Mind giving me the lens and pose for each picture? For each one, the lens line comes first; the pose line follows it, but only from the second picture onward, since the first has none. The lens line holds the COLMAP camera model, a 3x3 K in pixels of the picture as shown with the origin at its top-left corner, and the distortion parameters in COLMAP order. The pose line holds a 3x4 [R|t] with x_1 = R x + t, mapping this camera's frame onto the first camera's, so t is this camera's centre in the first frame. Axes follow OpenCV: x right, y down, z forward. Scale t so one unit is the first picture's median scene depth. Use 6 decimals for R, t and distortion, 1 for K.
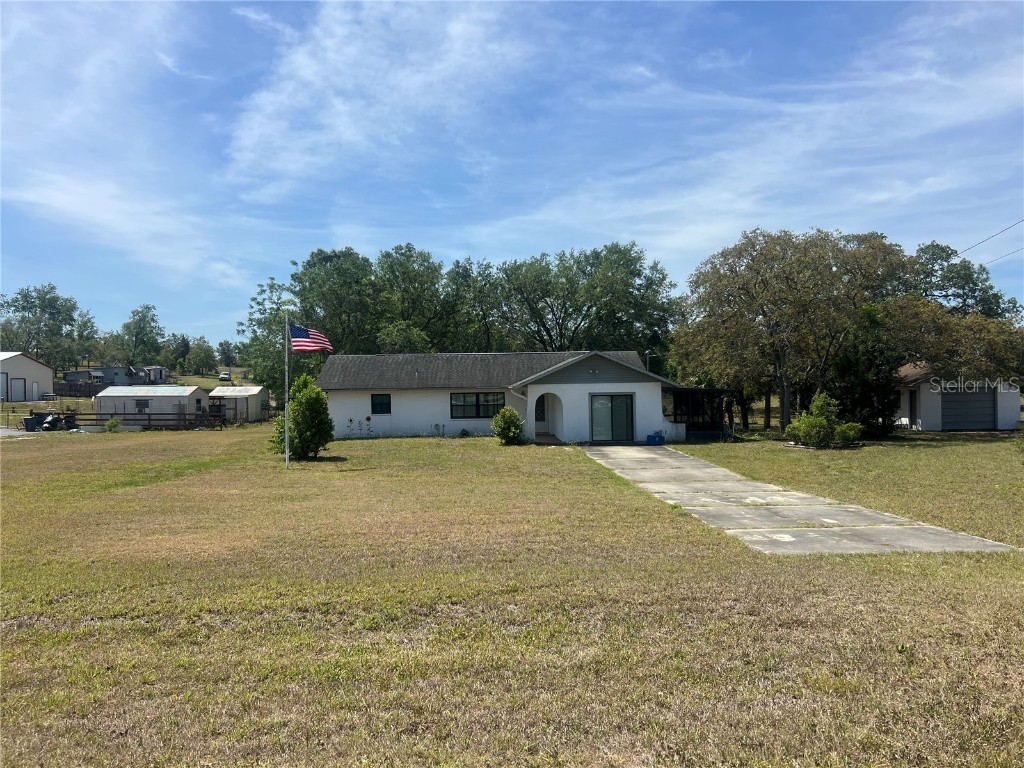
lens RADIAL K [[768.9, 0, 512.0], [0, 768.9, 384.0], [0, 0, 1]] dist [0.032473, -0.002950]
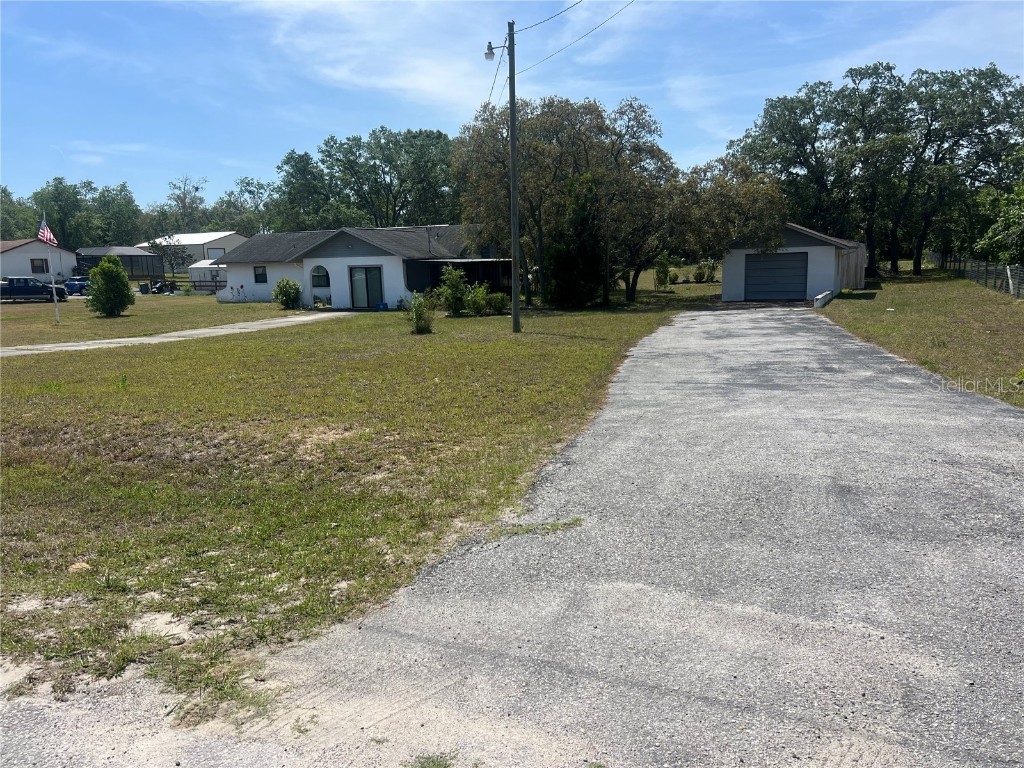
lens RADIAL K [[768.9, 0, 512.0], [0, 768.9, 384.0], [0, 0, 1]] dist [0.032473, -0.002950]
pose [[0.907415, 0.054734, -0.416656, 0.721424], [0.018929, 0.985152, 0.170638, -0.005403], [0.419809, -0.162726, 0.892906, 0.037471]]
